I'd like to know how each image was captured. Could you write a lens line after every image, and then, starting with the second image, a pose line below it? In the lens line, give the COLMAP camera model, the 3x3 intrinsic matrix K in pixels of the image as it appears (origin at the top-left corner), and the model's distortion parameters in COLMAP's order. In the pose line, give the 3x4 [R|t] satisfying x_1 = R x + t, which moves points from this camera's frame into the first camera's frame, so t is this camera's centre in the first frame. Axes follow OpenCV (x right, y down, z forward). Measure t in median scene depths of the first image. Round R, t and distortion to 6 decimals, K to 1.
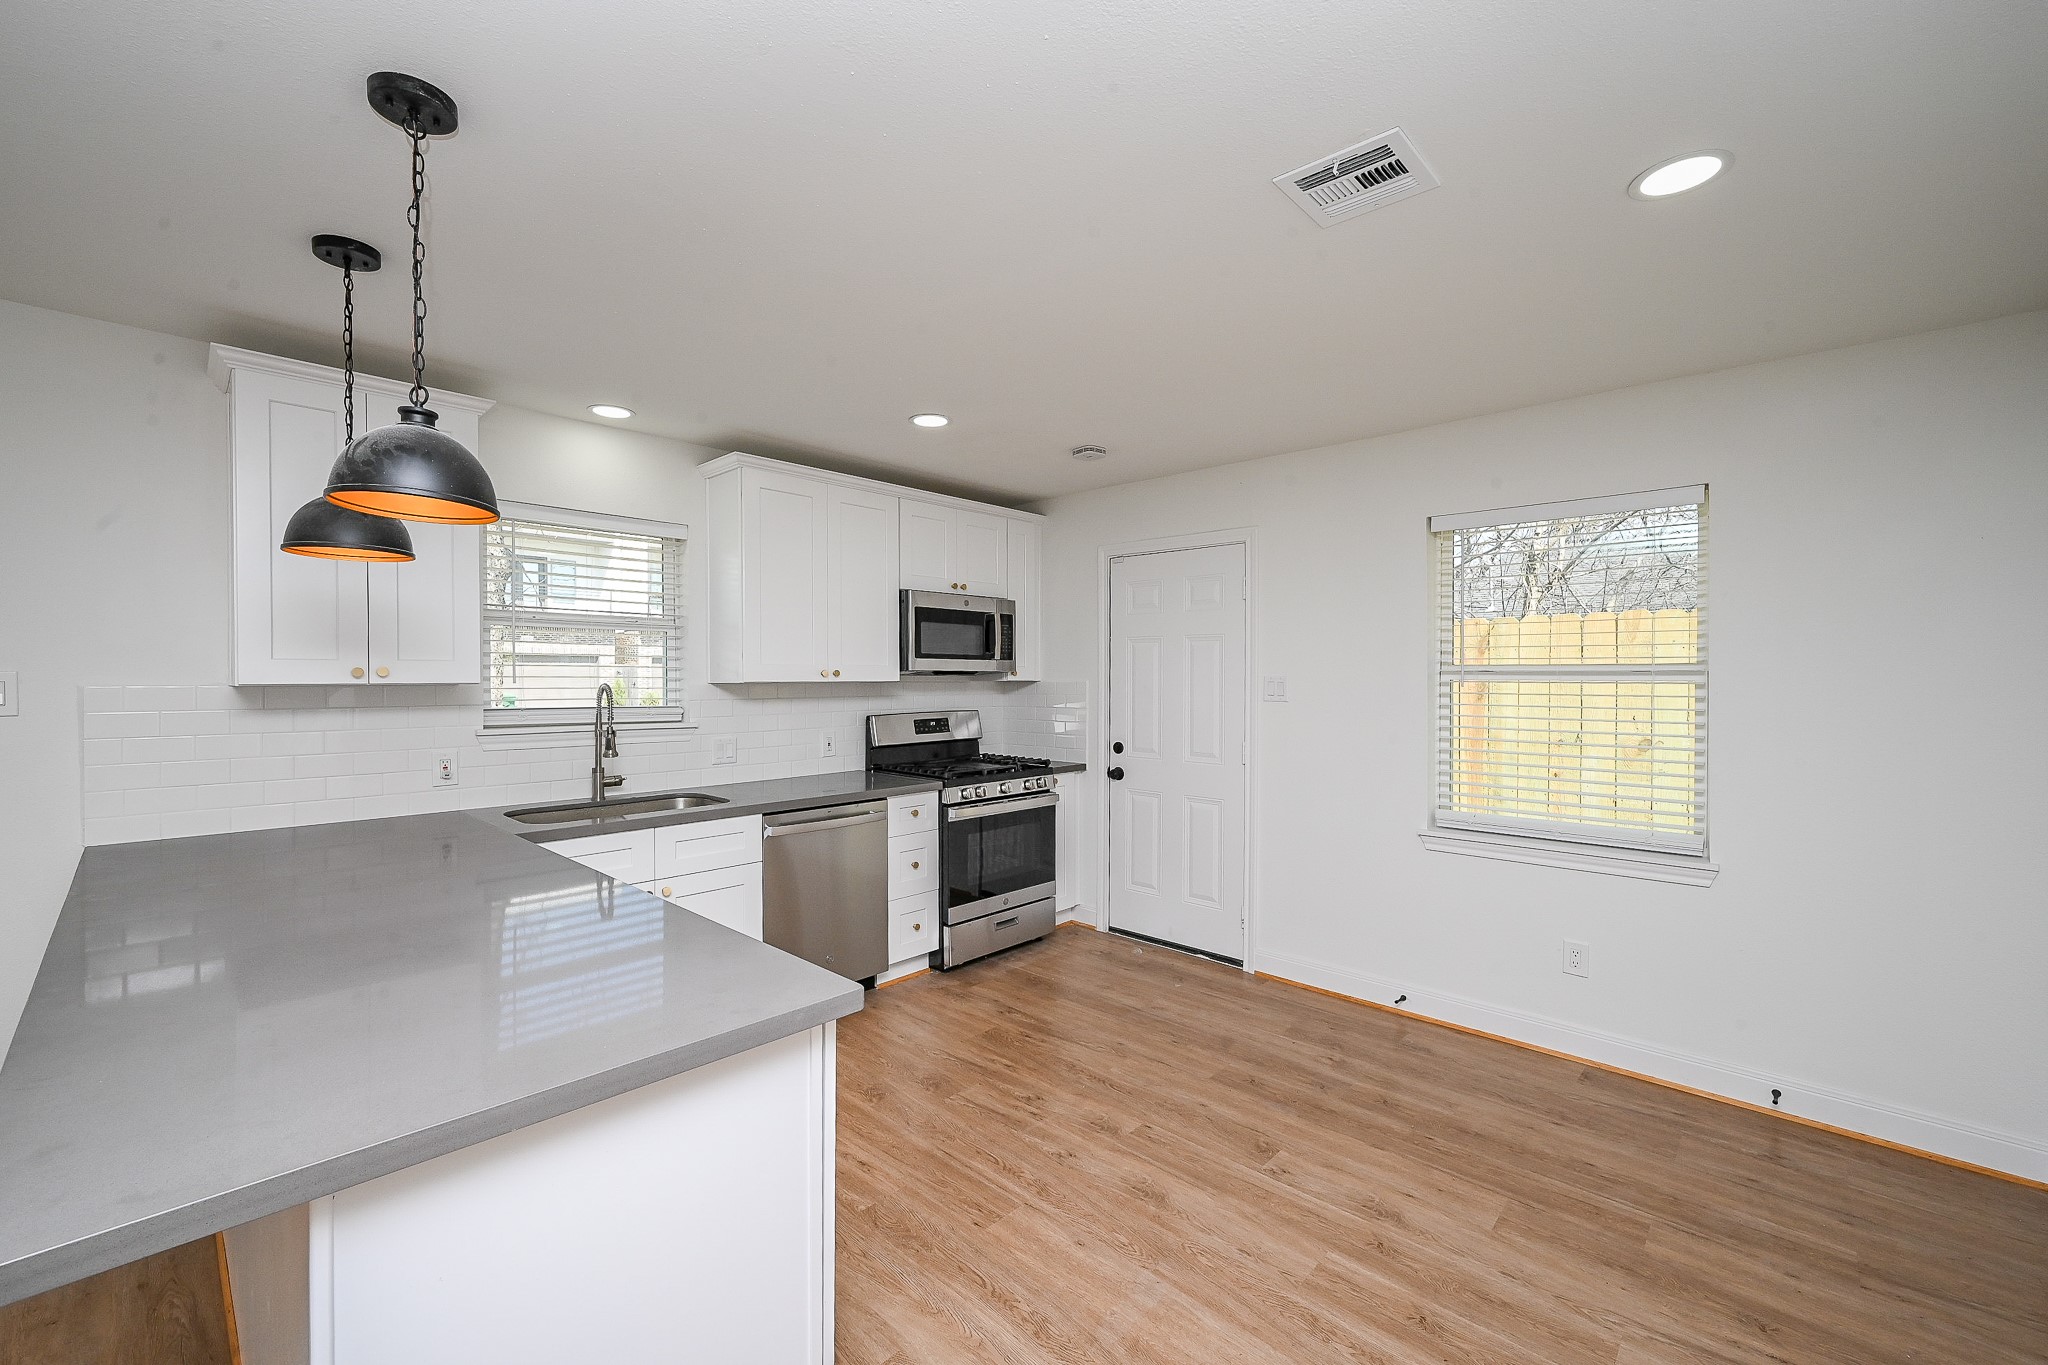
lens RADIAL K [[831.2, 0, 1014.6], [0, 831.2, 678.9], [0, 0, 1]] dist [0.000838, 0.000138]
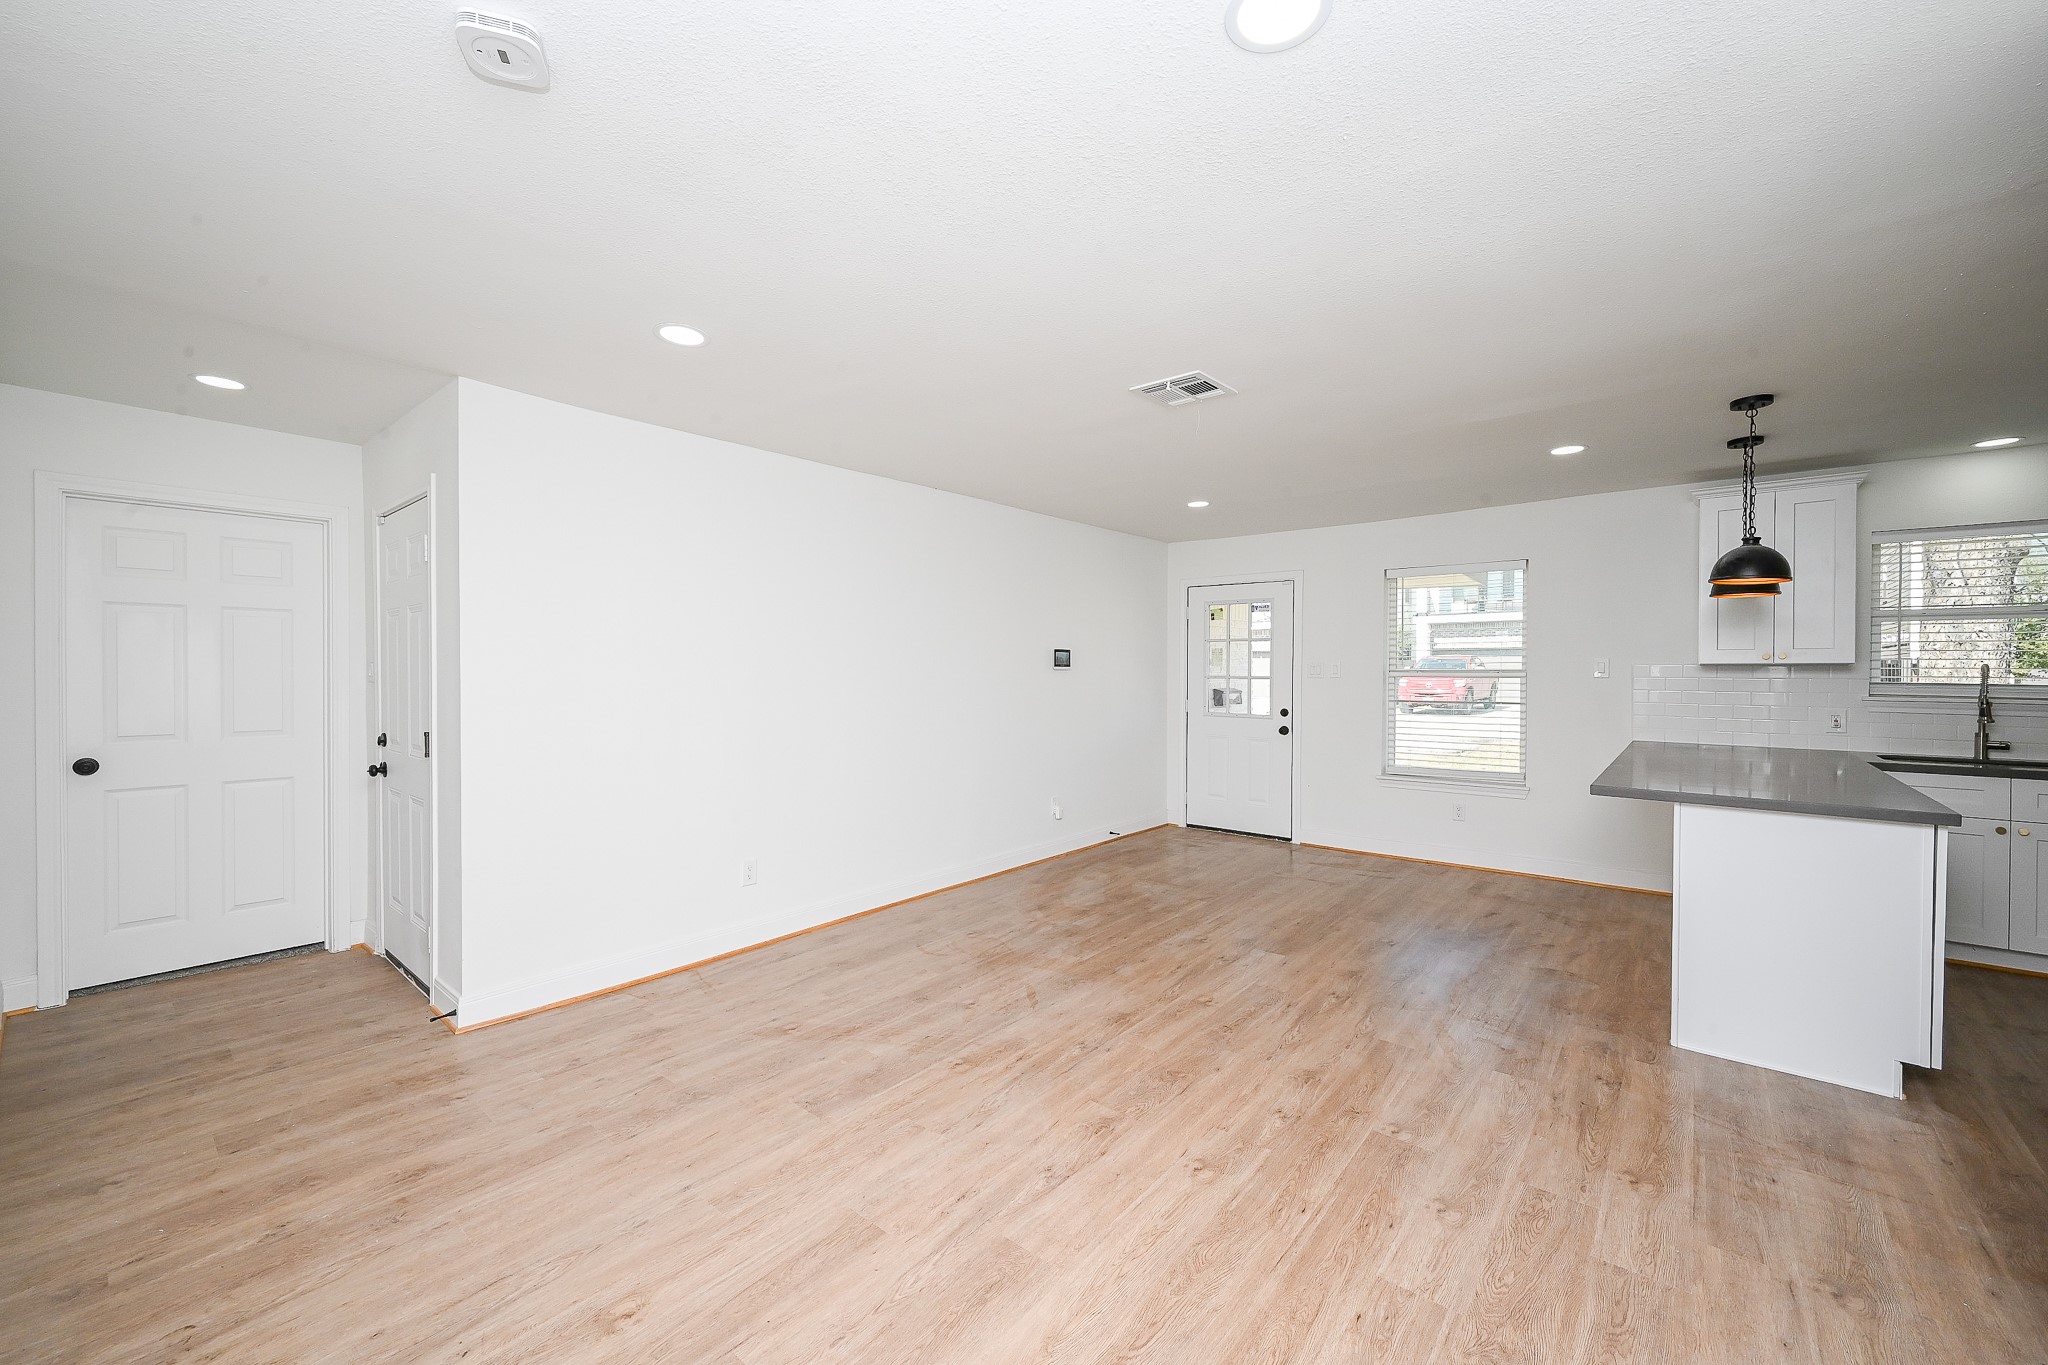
lens RADIAL K [[805.9, 0, 1018.3], [0, 805.9, 679.8], [0, 0, 1]] dist [-0.001518, 0.000066]
pose [[0.058694, 0.014112, -0.998176, 0.595808], [-0.005677, 0.999889, 0.013802, 0.019551], [0.998260, 0.004857, 0.058767, -0.489020]]
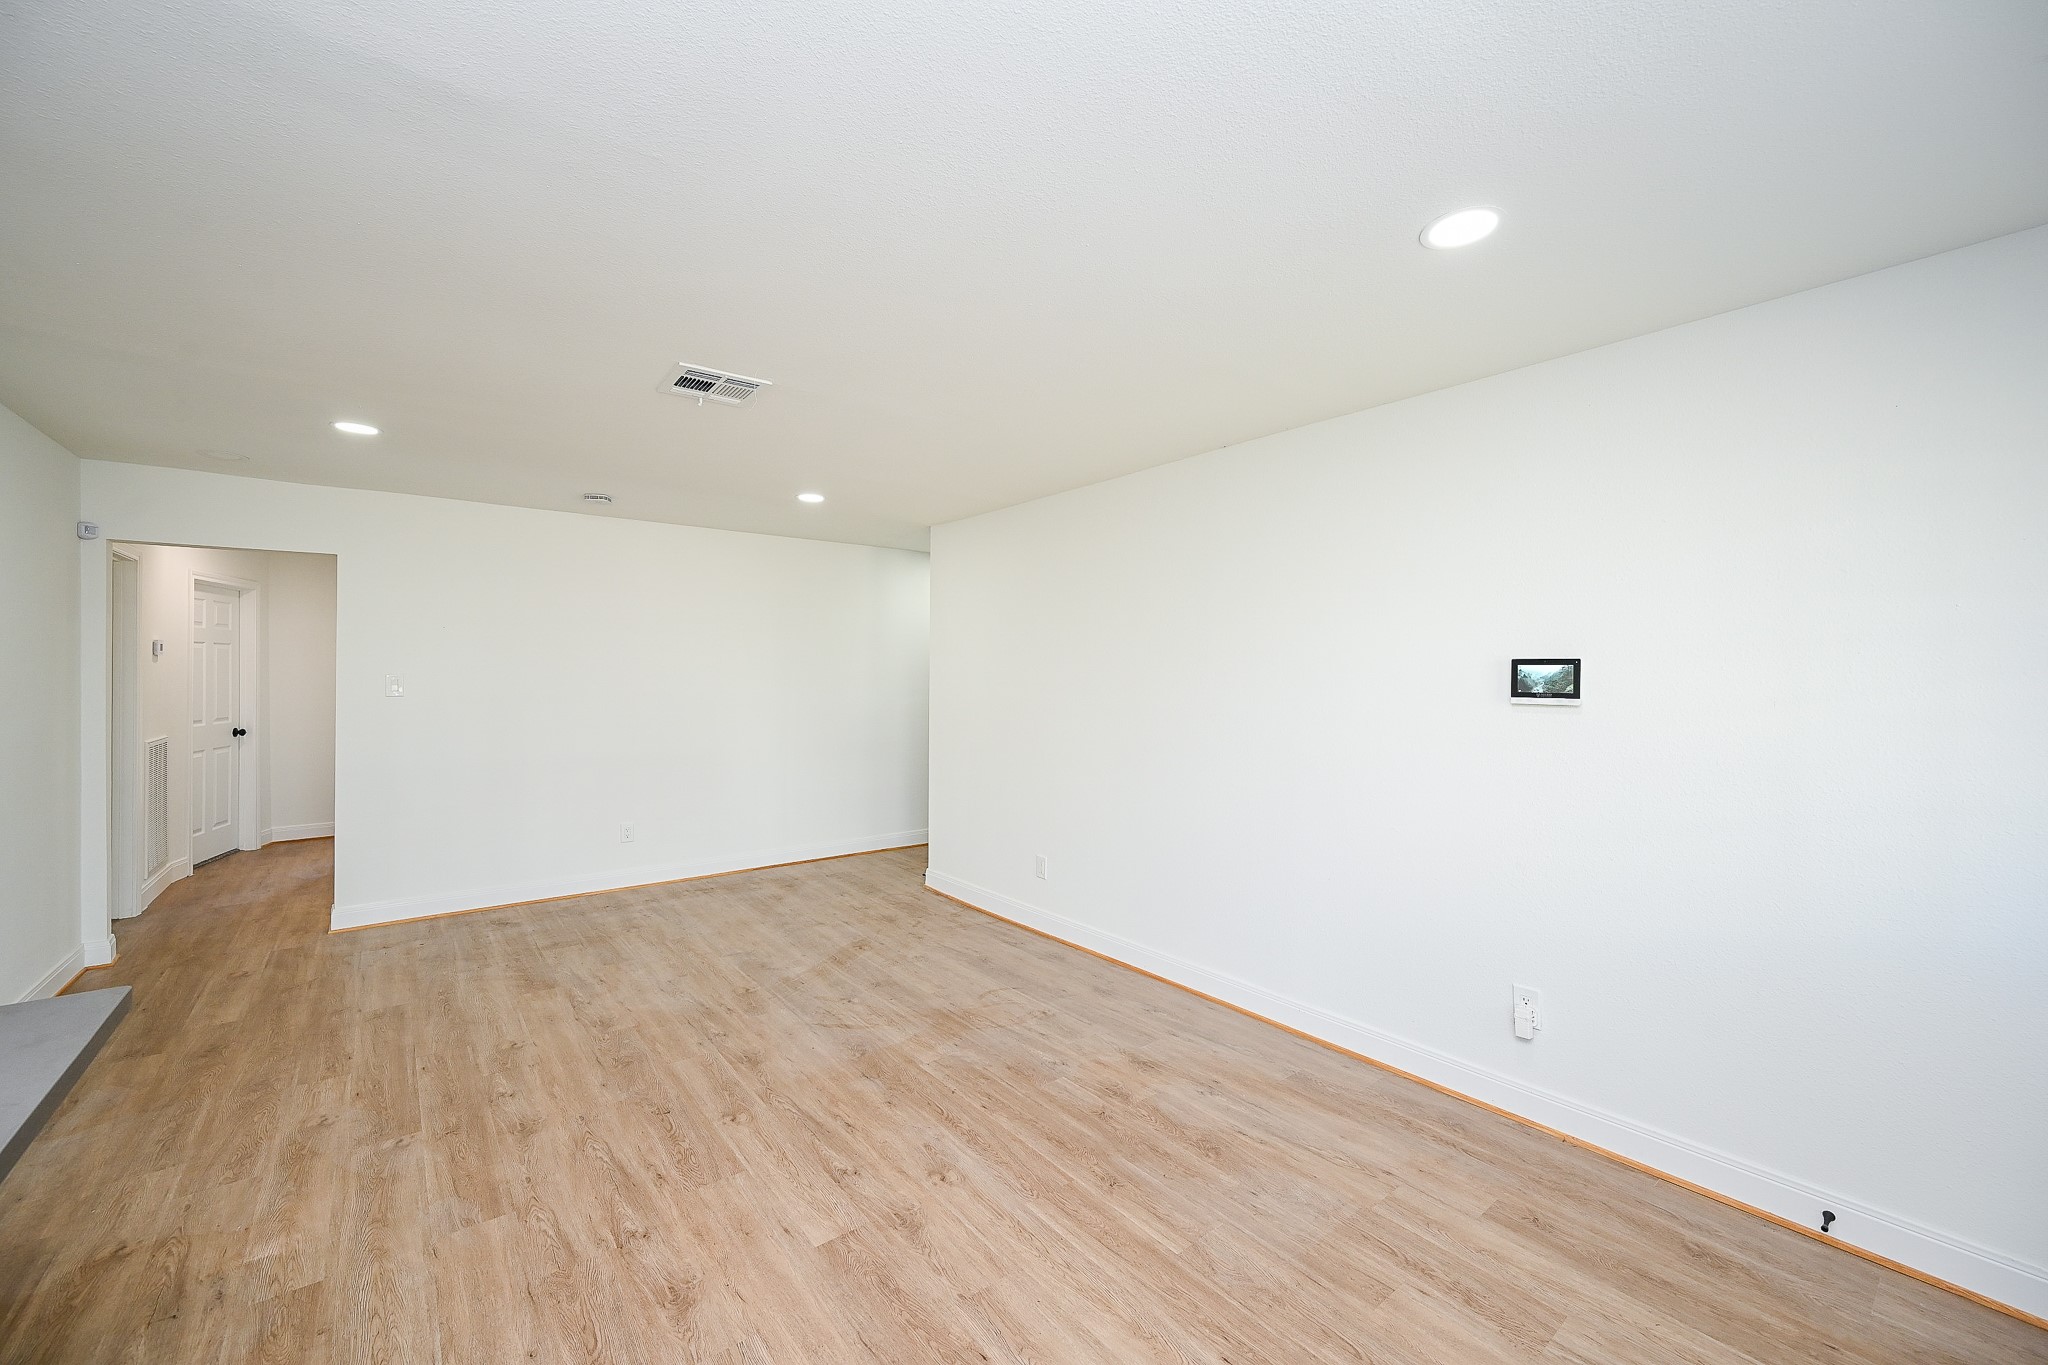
lens RADIAL K [[805.9, 0, 1018.3], [0, 805.9, 679.8], [0, 0, 1]] dist [-0.001518, 0.000066]
pose [[-0.989860, -0.005511, 0.141937, -0.741598], [-0.004162, 0.999943, 0.009801, -0.007965], [-0.141983, 0.009111, -0.989827, 0.525200]]
